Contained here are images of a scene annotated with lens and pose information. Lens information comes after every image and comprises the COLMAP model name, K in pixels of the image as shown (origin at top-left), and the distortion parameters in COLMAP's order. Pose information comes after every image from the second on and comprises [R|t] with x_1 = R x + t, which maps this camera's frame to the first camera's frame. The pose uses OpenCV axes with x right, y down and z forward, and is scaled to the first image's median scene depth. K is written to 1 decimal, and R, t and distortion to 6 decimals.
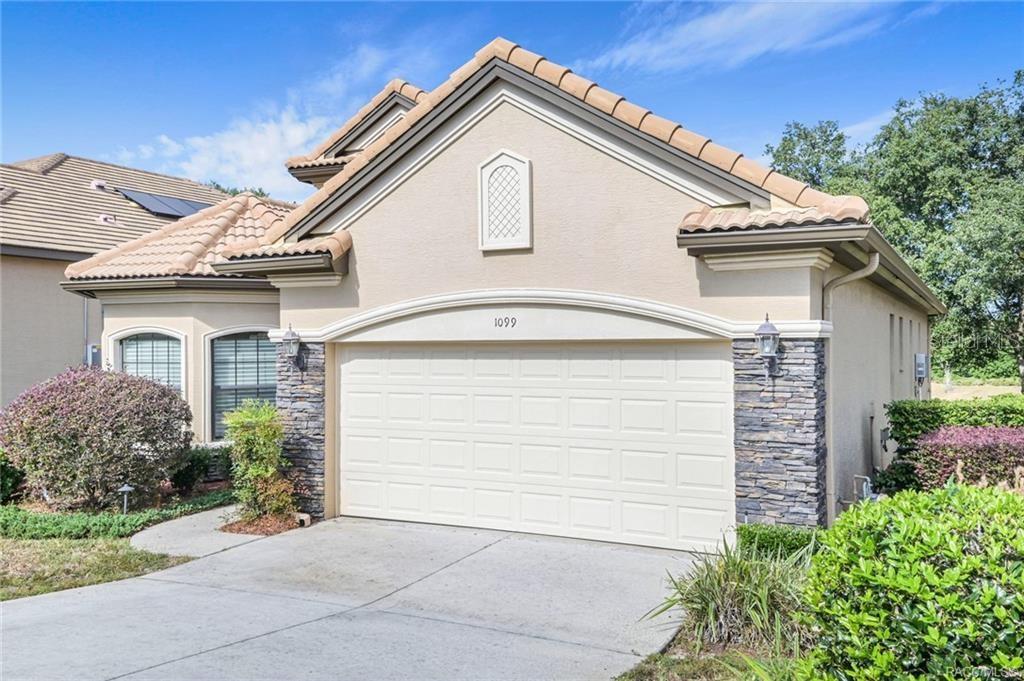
lens RADIAL K [[889.4, 0, 507.3], [0, 889.4, 345.6], [0, 0, 1]] dist [0.194780, 0.006731]
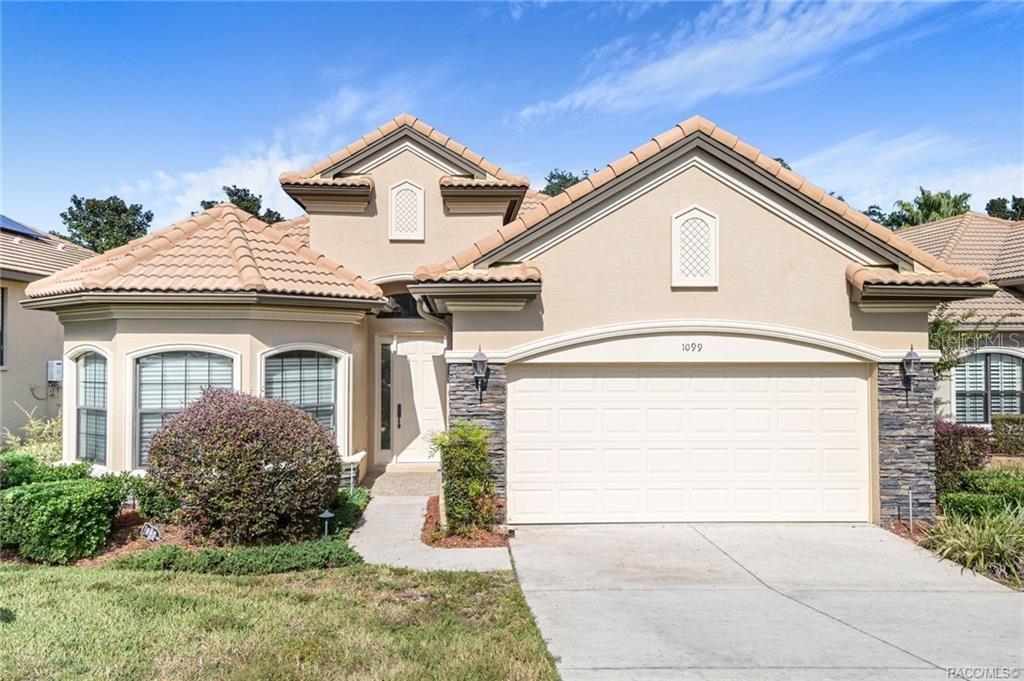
lens RADIAL K [[805.3, 0, 510.0], [0, 805.3, 339.3], [0, 0, 1]] dist [0.083165, -0.015701]
pose [[0.859687, 0.014057, 0.510627, -0.709280], [-0.002704, 0.999733, -0.022968, -0.010304], [-0.510813, 0.018365, 0.859496, 0.174517]]
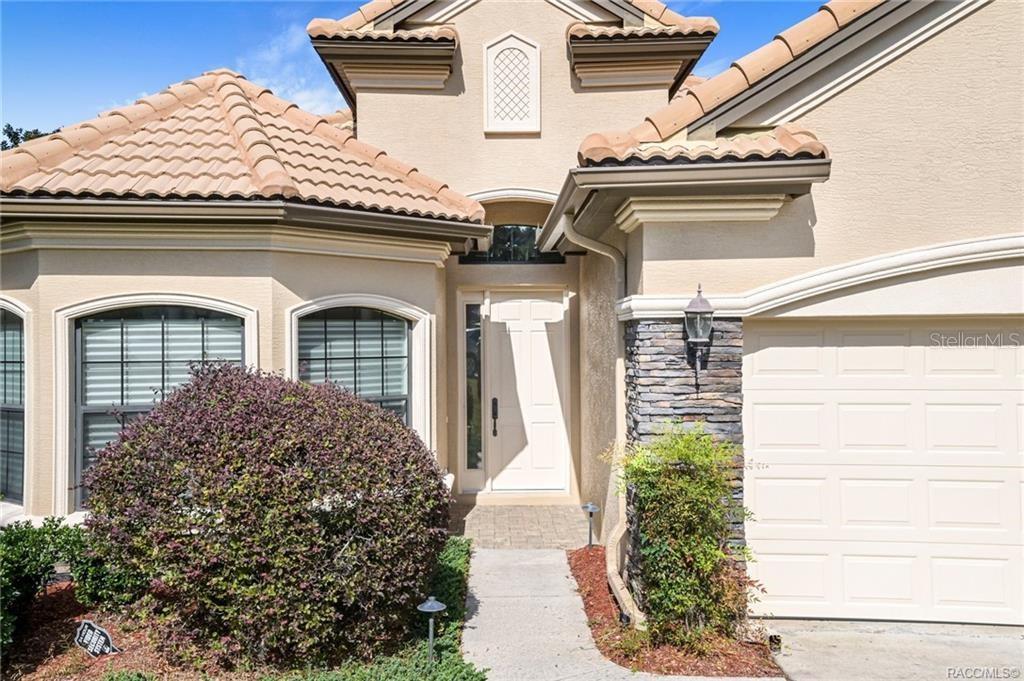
lens RADIAL K [[986.5, 0, 509.6], [0, 986.5, 339.4], [0, 0, 1]] dist [0.233062, 0.000000]
pose [[0.884808, 0.000575, 0.465955, -0.652285], [0.003601, 0.999961, -0.008071, 0.015027], [-0.465941, 0.008820, 0.884772, 0.515218]]
